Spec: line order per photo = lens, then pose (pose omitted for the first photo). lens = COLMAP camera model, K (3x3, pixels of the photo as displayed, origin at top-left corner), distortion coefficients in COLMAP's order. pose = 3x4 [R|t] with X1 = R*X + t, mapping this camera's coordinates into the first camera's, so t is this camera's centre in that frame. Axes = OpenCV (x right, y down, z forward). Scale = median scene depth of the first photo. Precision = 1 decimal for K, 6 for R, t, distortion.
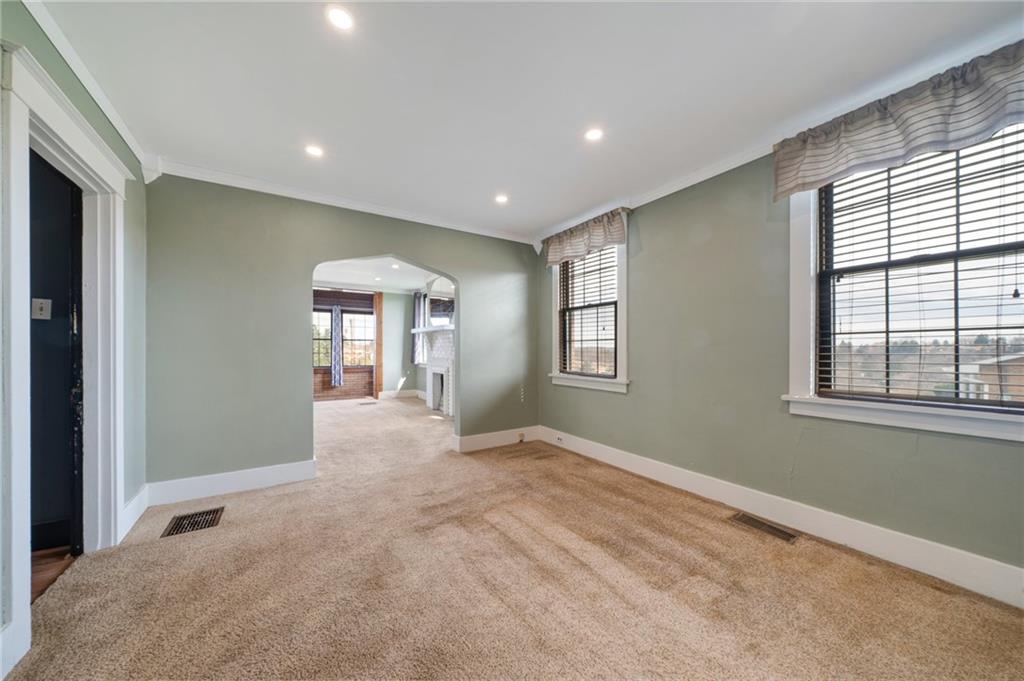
lens RADIAL K [[352.9, 0, 511.2], [0, 352.9, 345.8], [0, 0, 1]] dist [-0.005203, 0.000450]
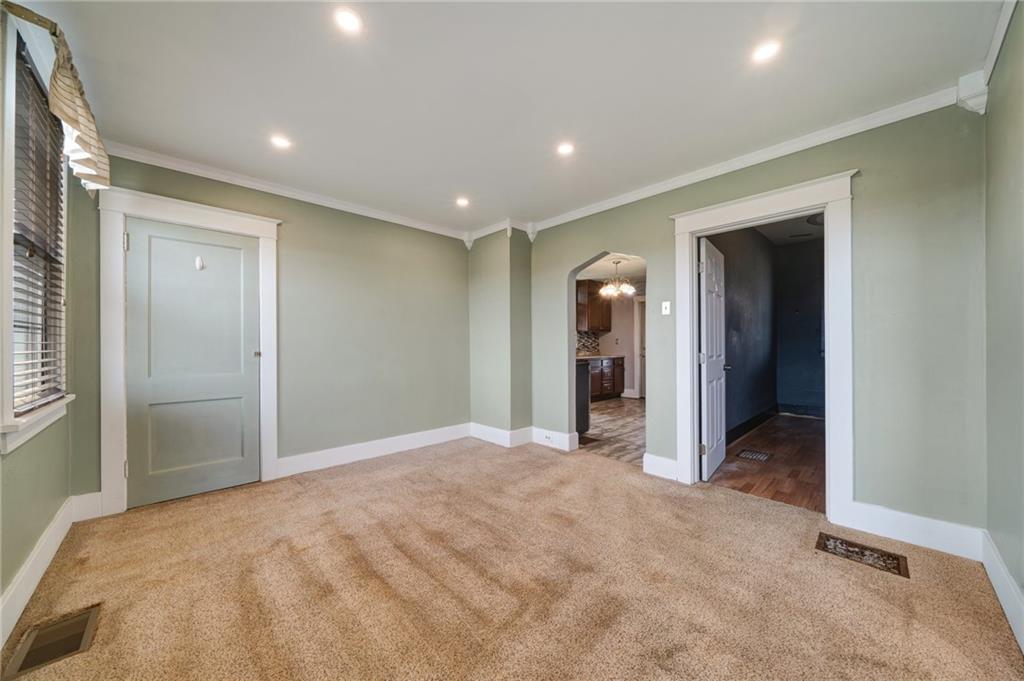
lens RADIAL K [[352.9, 0, 507.8], [0, 352.9, 342.1], [0, 0, 1]] dist [-0.005203, 0.000450]
pose [[-0.984392, 0.002552, -0.175970, 0.069674], [0.004279, 0.999946, -0.009440, 0.010238], [0.175937, -0.010045, -0.984350, 2.087279]]
